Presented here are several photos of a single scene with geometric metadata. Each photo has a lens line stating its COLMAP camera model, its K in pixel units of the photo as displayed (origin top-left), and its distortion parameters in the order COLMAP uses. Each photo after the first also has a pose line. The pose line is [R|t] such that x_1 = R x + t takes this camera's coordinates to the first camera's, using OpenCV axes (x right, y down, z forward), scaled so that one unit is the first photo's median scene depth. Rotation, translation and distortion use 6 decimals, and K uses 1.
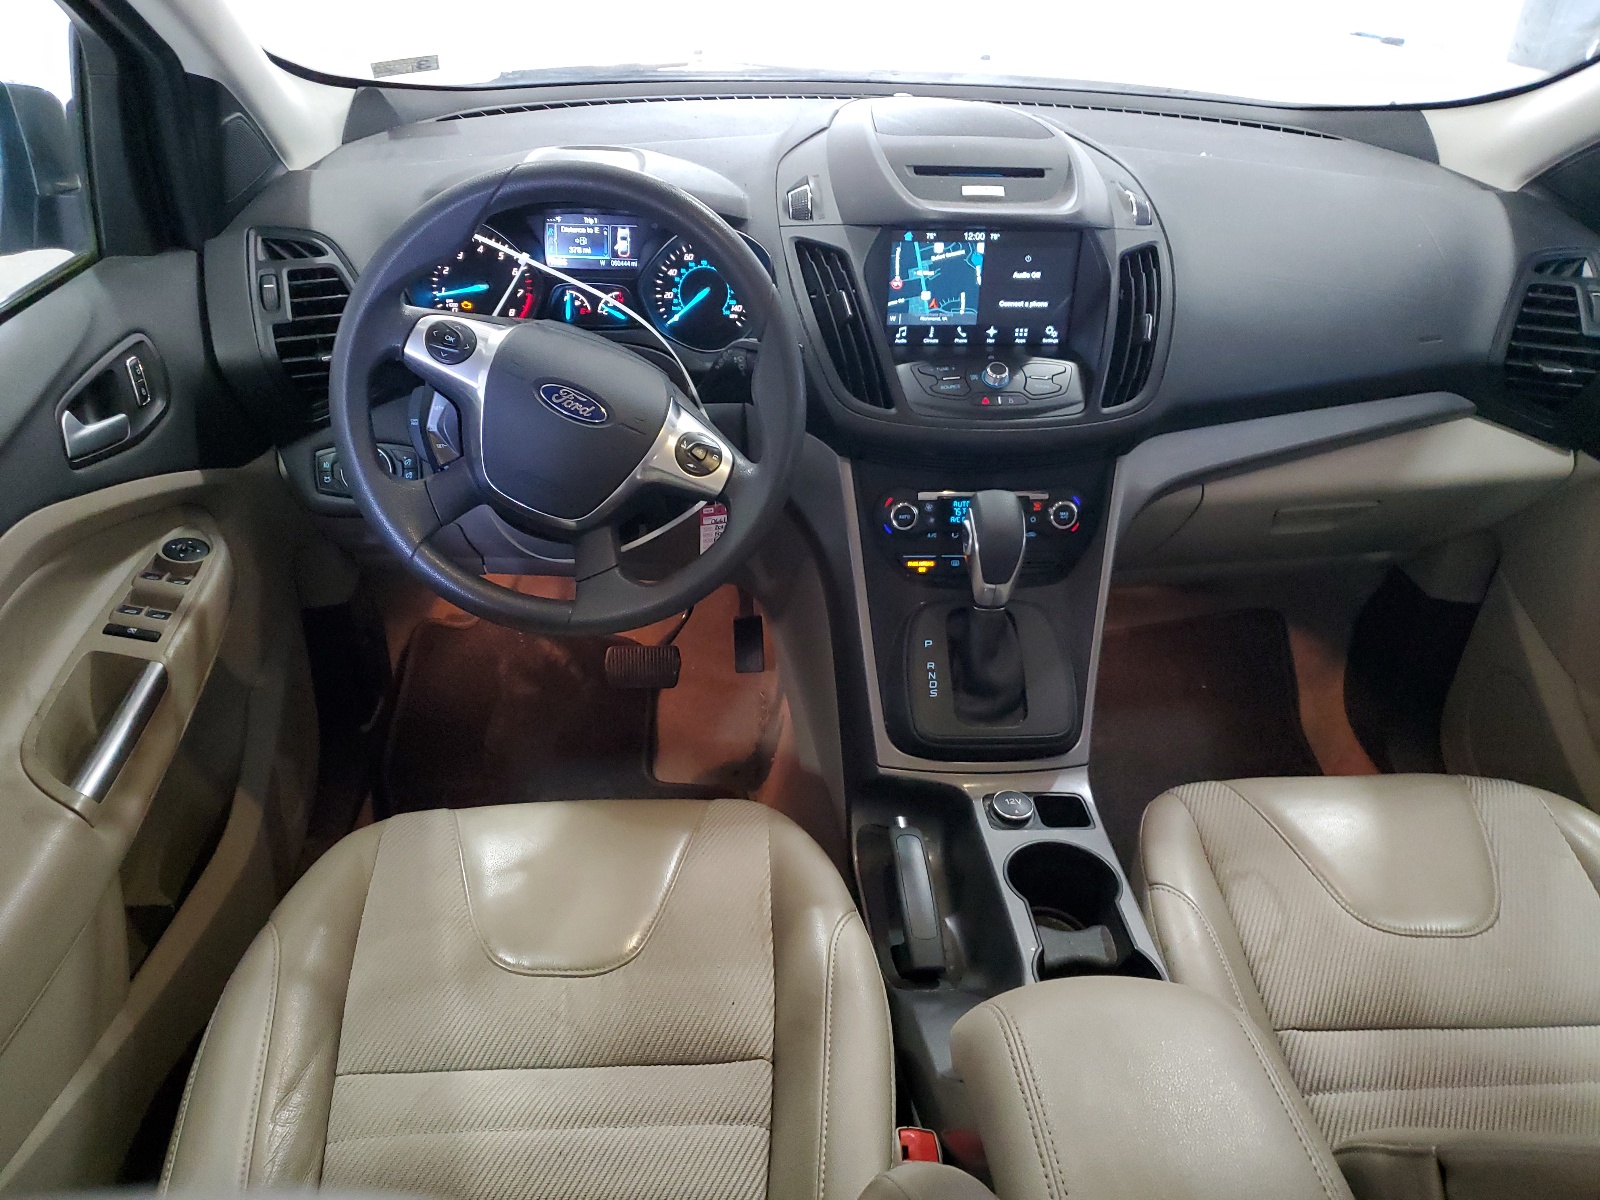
lens RADIAL K [[1205.8, 0, 796.6], [0, 1205.8, 605.9], [0, 0, 1]] dist [0.008579, 0.001434]
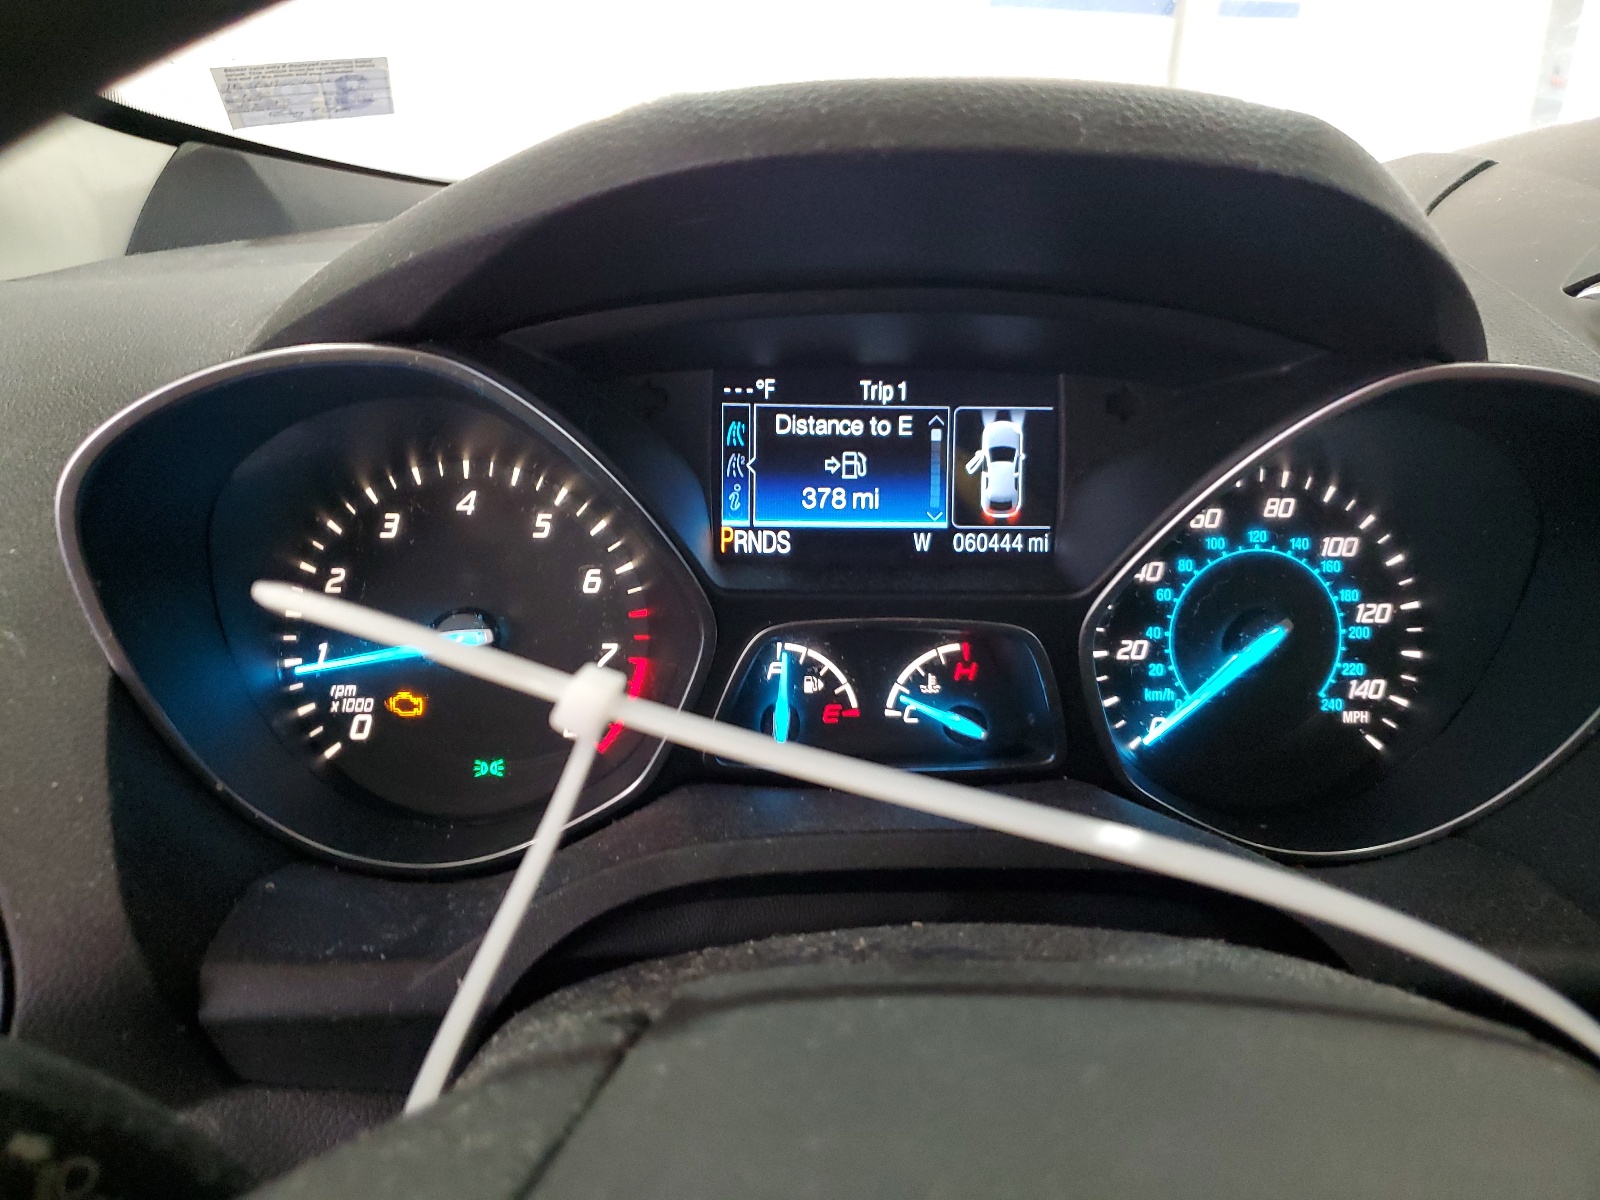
lens RADIAL K [[1205.8, 0, 804.2], [0, 1205.8, 598.5], [0, 0, 1]] dist [0.008579, 0.001434]
pose [[0.999719, -0.019877, 0.012882, -0.186973], [0.022470, 0.967901, -0.250327, -0.201643], [-0.007493, 0.250546, 0.968076, 0.729576]]
